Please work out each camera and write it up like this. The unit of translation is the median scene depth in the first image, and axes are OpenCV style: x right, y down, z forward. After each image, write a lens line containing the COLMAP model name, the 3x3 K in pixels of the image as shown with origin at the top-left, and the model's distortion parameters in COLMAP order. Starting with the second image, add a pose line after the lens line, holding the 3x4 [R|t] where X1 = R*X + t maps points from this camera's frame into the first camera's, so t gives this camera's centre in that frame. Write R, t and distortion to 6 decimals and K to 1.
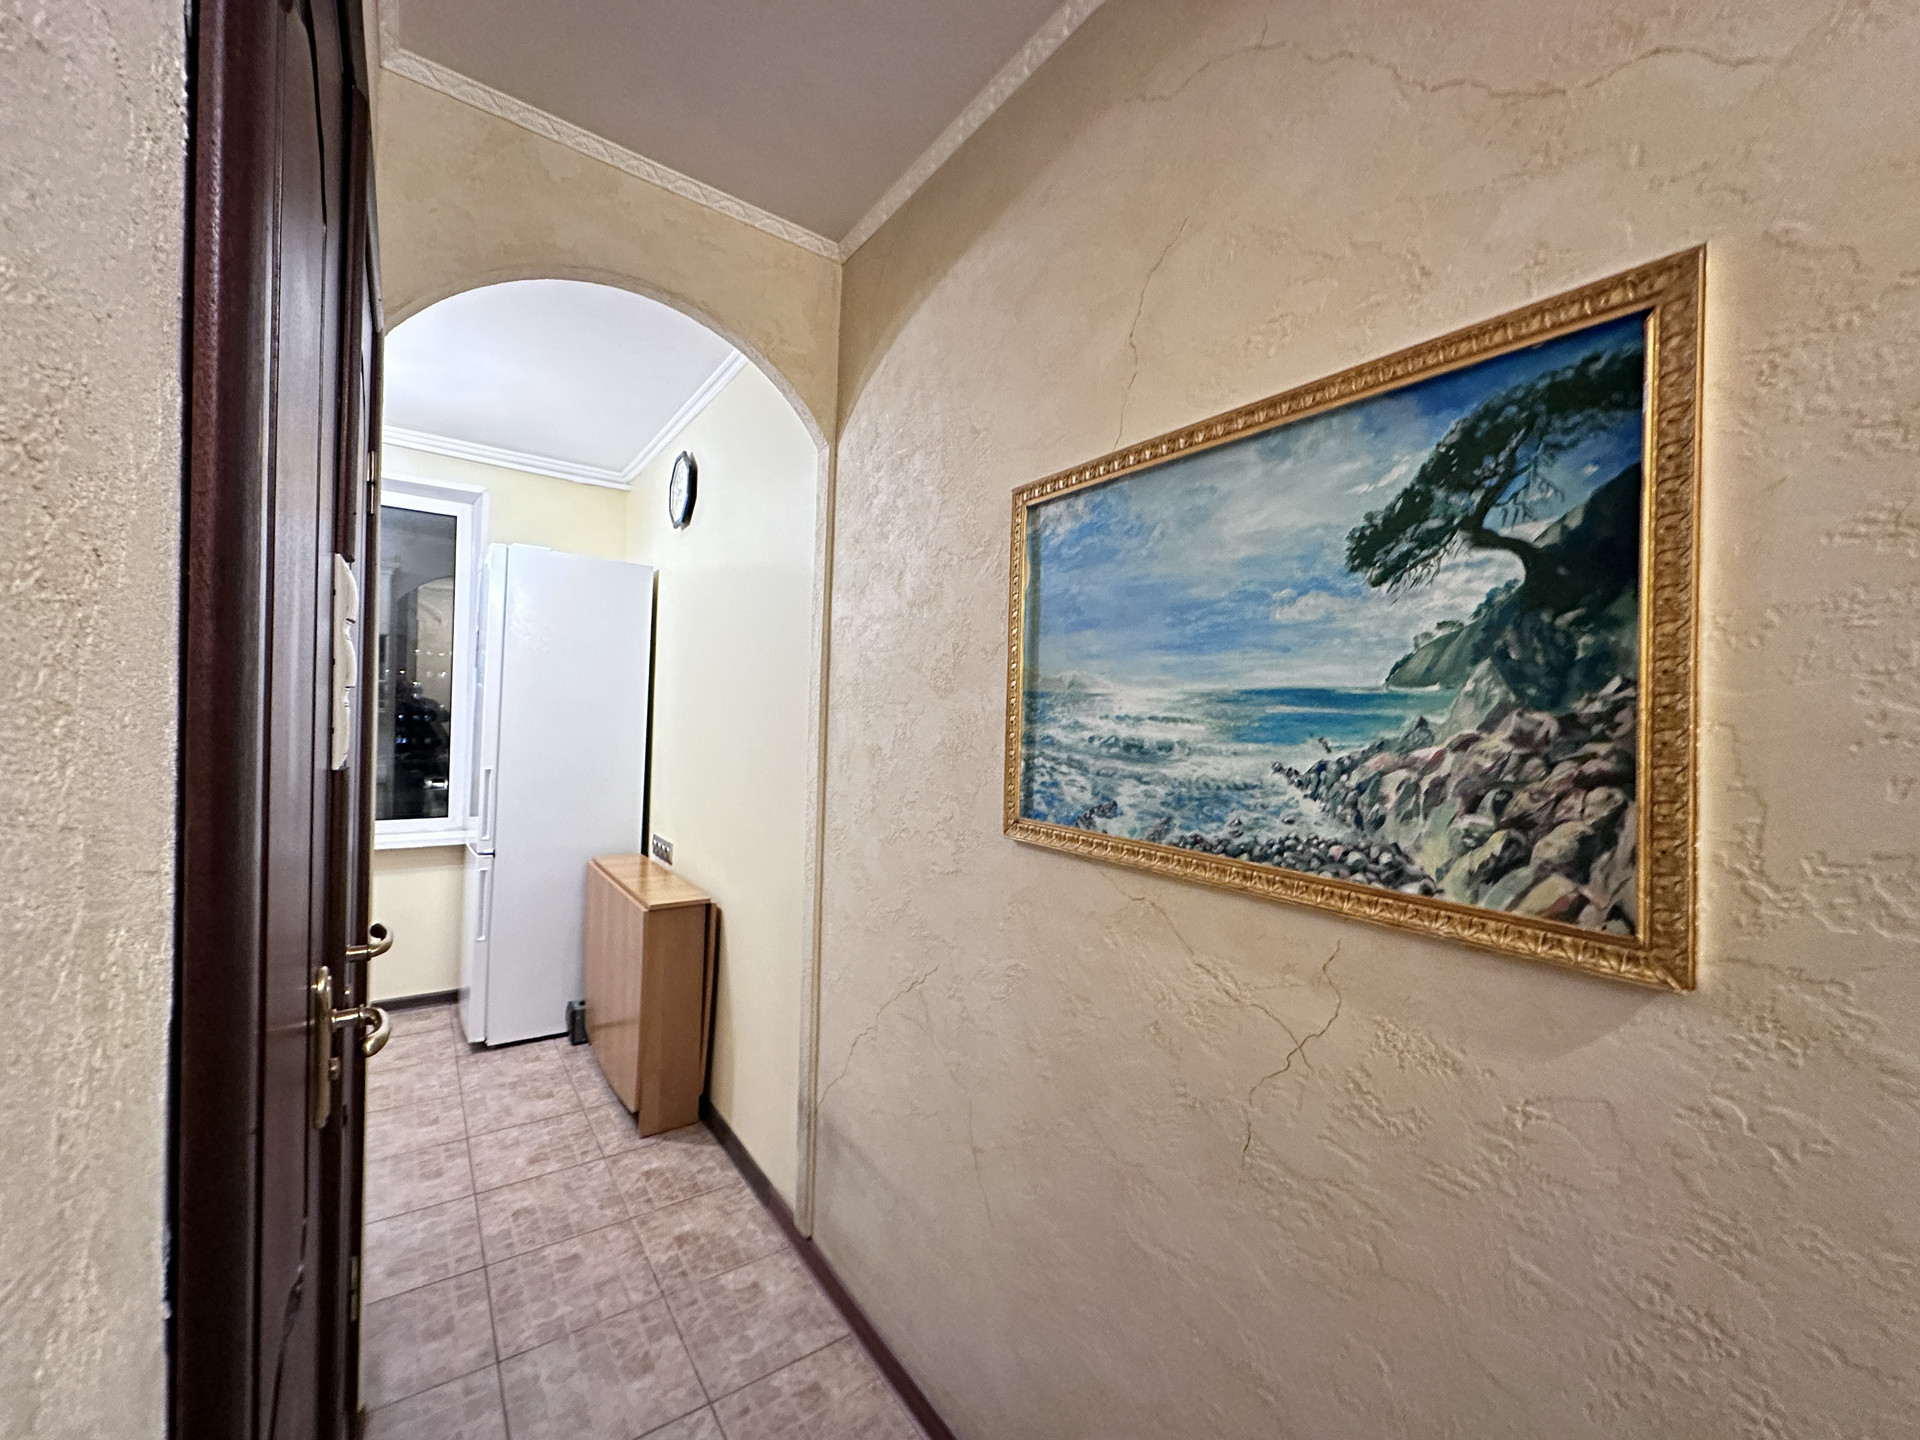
lens RADIAL K [[783.1, 0, 968.3], [0, 783.1, 718.4], [0, 0, 1]] dist [-0.003384, 0.000909]
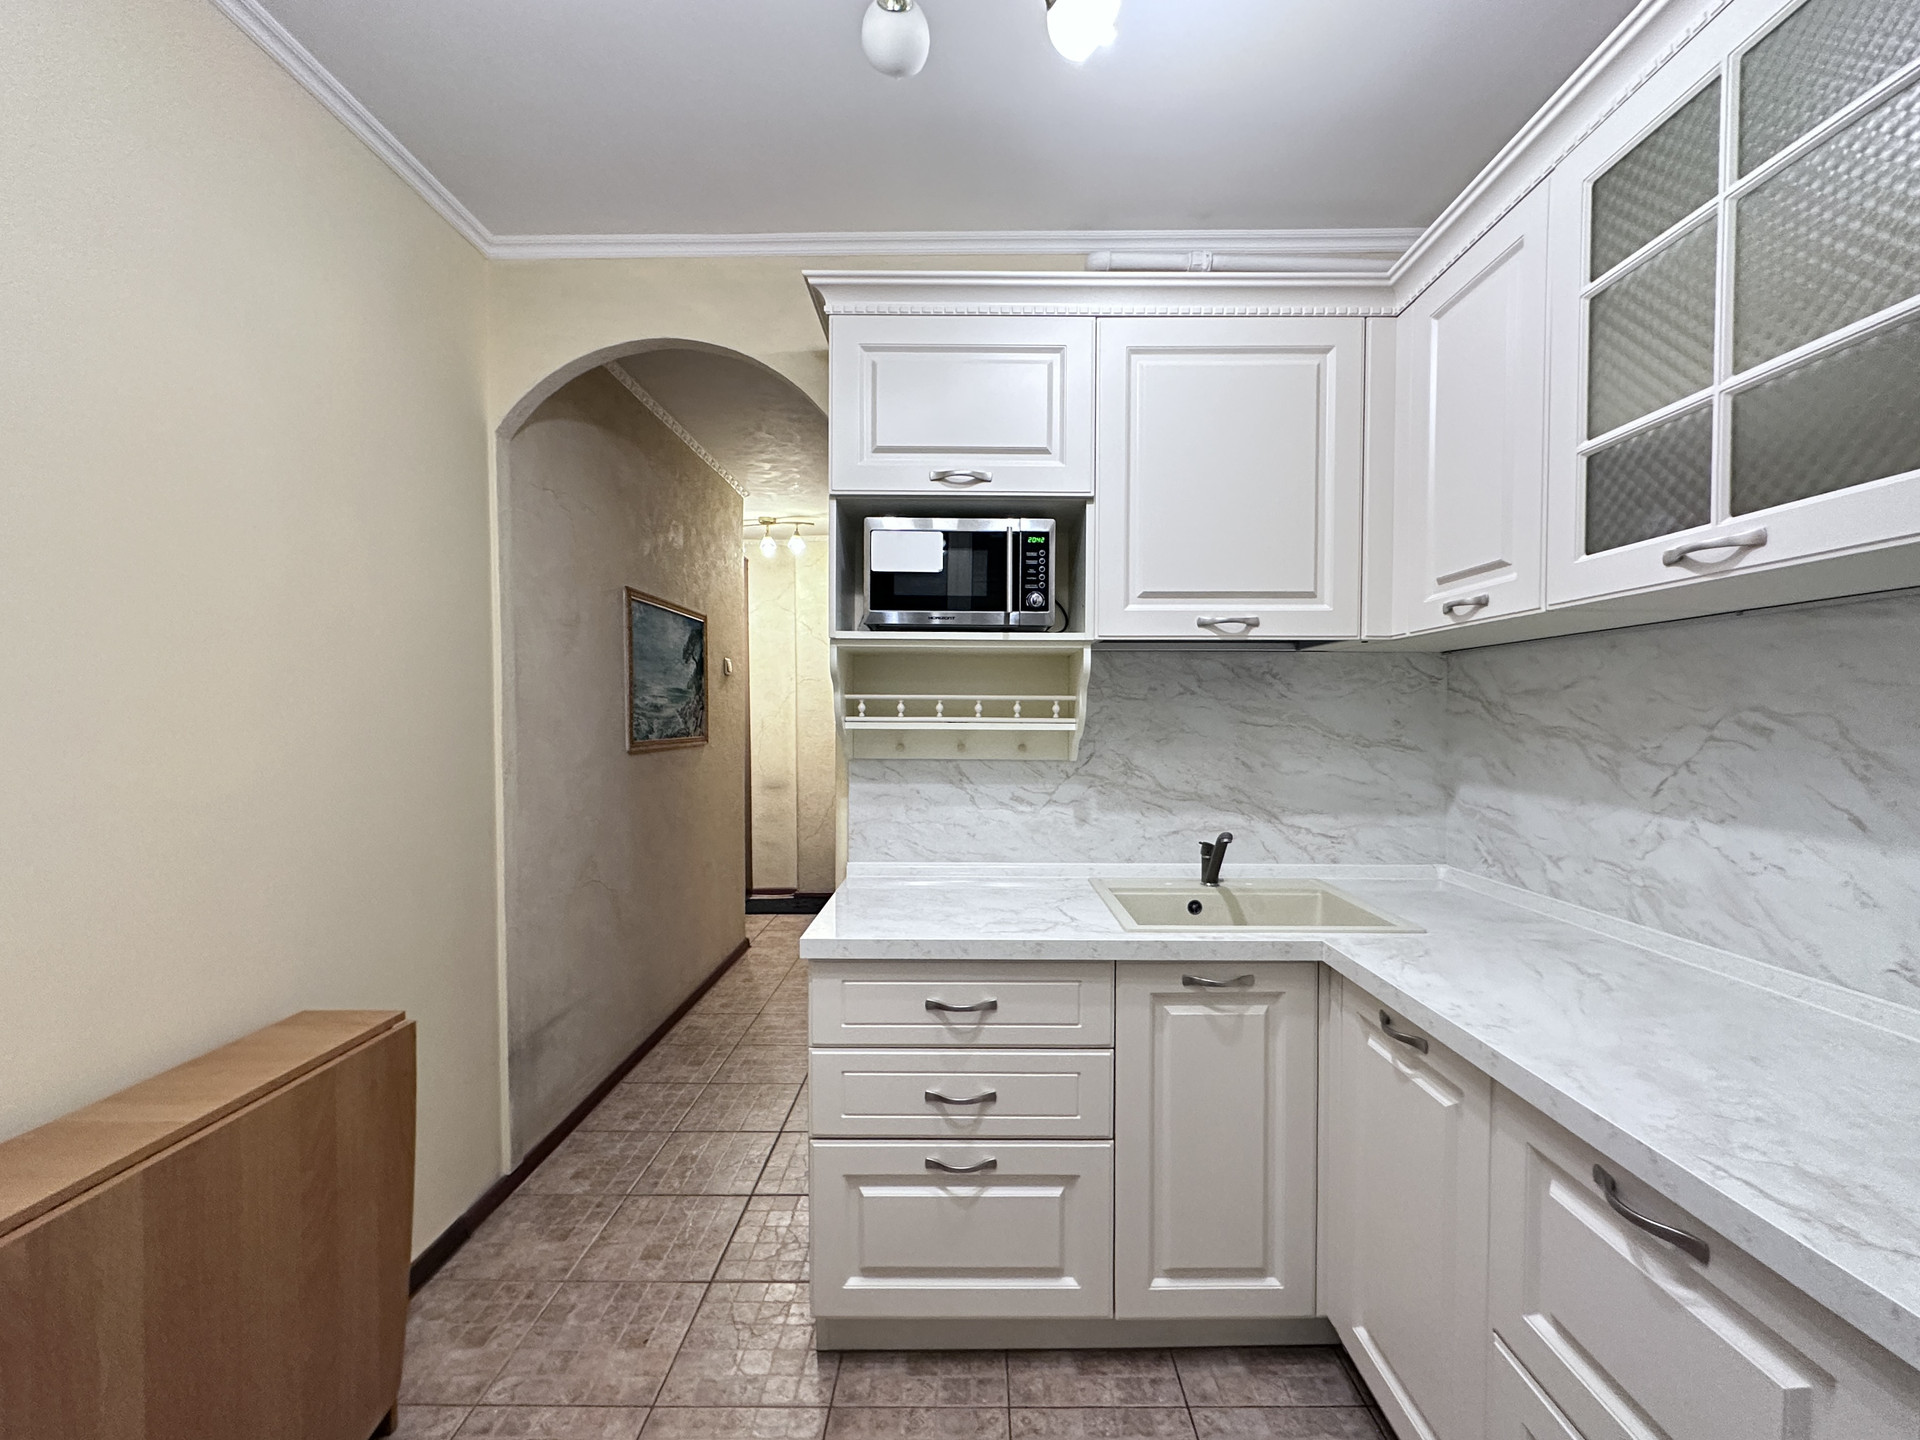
lens RADIAL K [[783.1, 0, 961.2], [0, 783.1, 723.2], [0, 0, 1]] dist [-0.003384, 0.000909]
pose [[-0.805485, -0.039690, 0.591286, -1.512701], [-0.026710, 0.999172, 0.030684, -0.012258], [-0.592014, 0.008922, -0.805878, 1.711155]]
